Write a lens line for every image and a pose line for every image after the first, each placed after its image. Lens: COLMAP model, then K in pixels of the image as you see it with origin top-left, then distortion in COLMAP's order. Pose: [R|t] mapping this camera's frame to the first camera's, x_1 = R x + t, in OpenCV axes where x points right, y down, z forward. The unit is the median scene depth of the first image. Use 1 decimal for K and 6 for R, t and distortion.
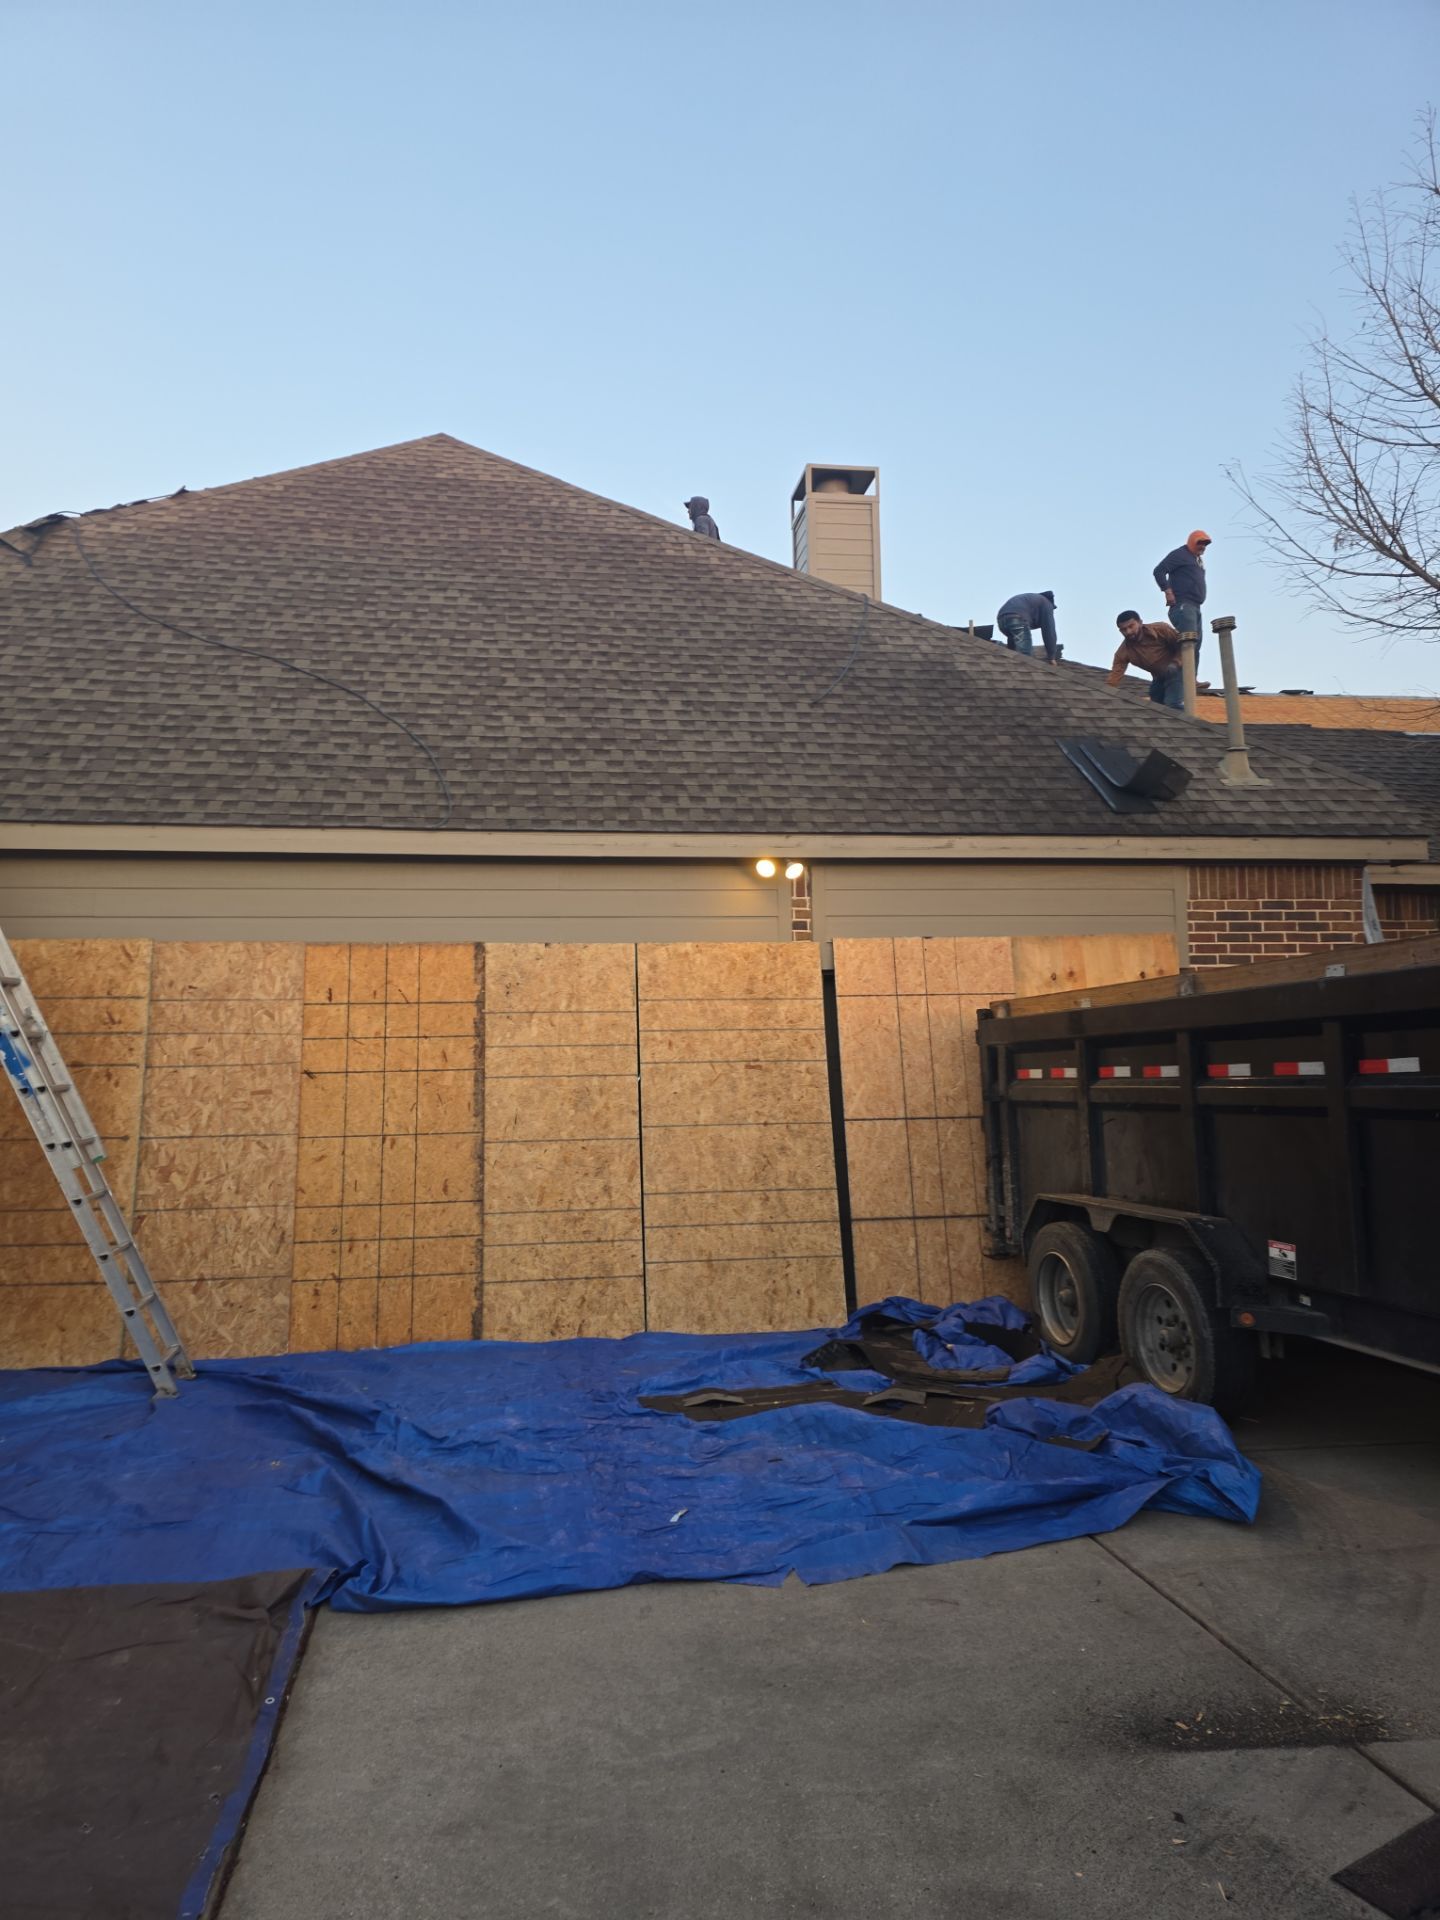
lens RADIAL K [[1261.9, 0, 712.9], [0, 1261.9, 985.9], [0, 0, 1]] dist [0.066592, -0.079145]
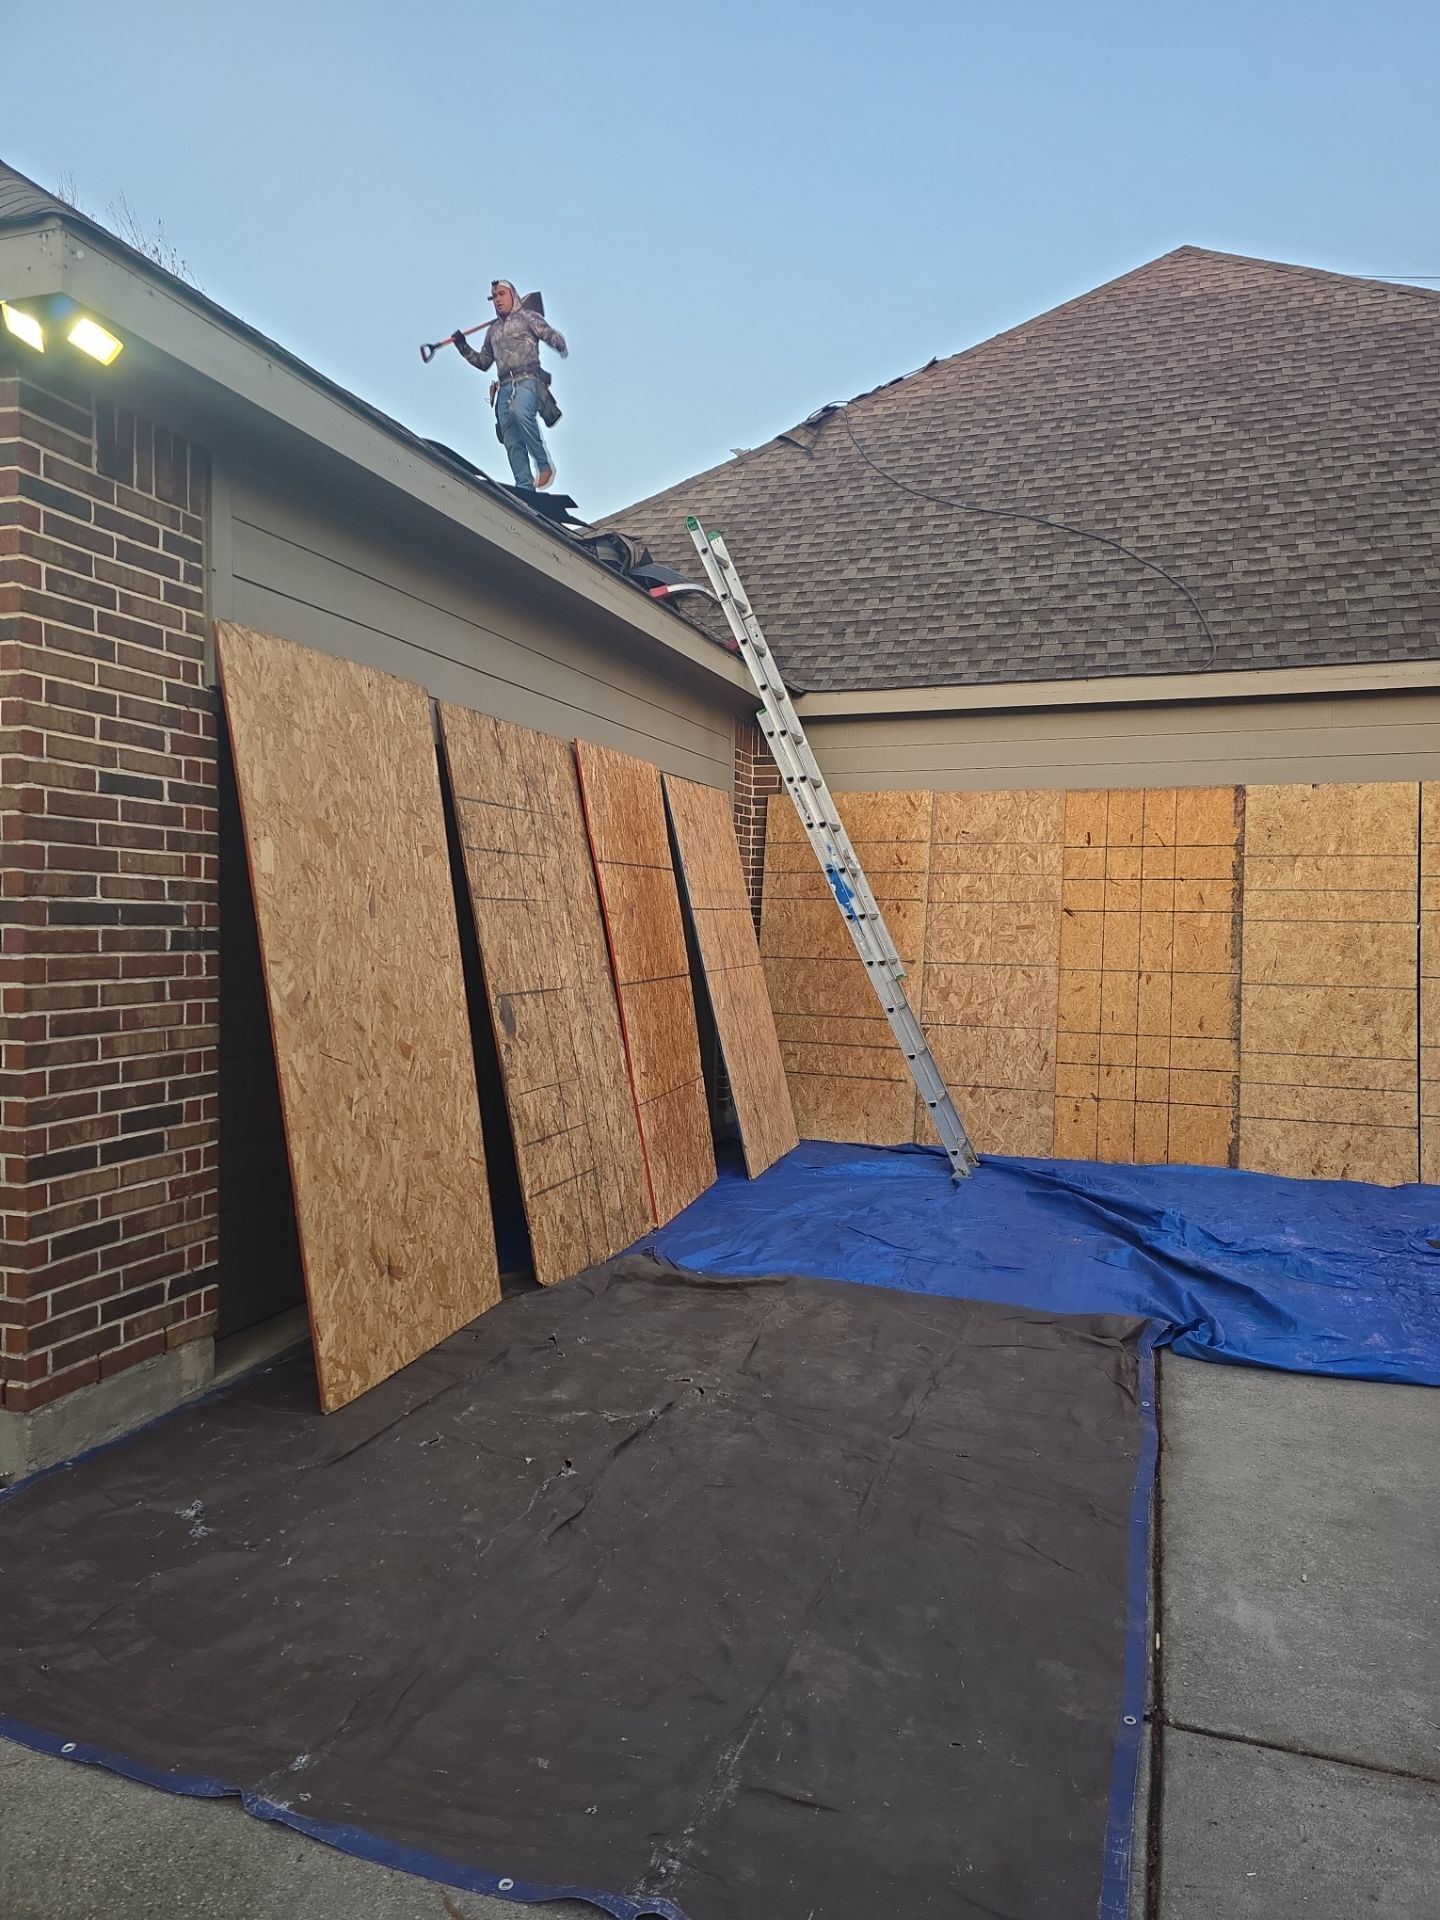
lens RADIAL K [[1261.9, 0, 712.9], [0, 1261.9, 985.9], [0, 0, 1]] dist [0.066592, -0.079145]
pose [[0.875751, 0.054850, -0.479636, -0.059870], [0.000433, 0.993435, 0.114398, 0.007889], [0.482762, -0.100392, 0.869978, -0.094405]]
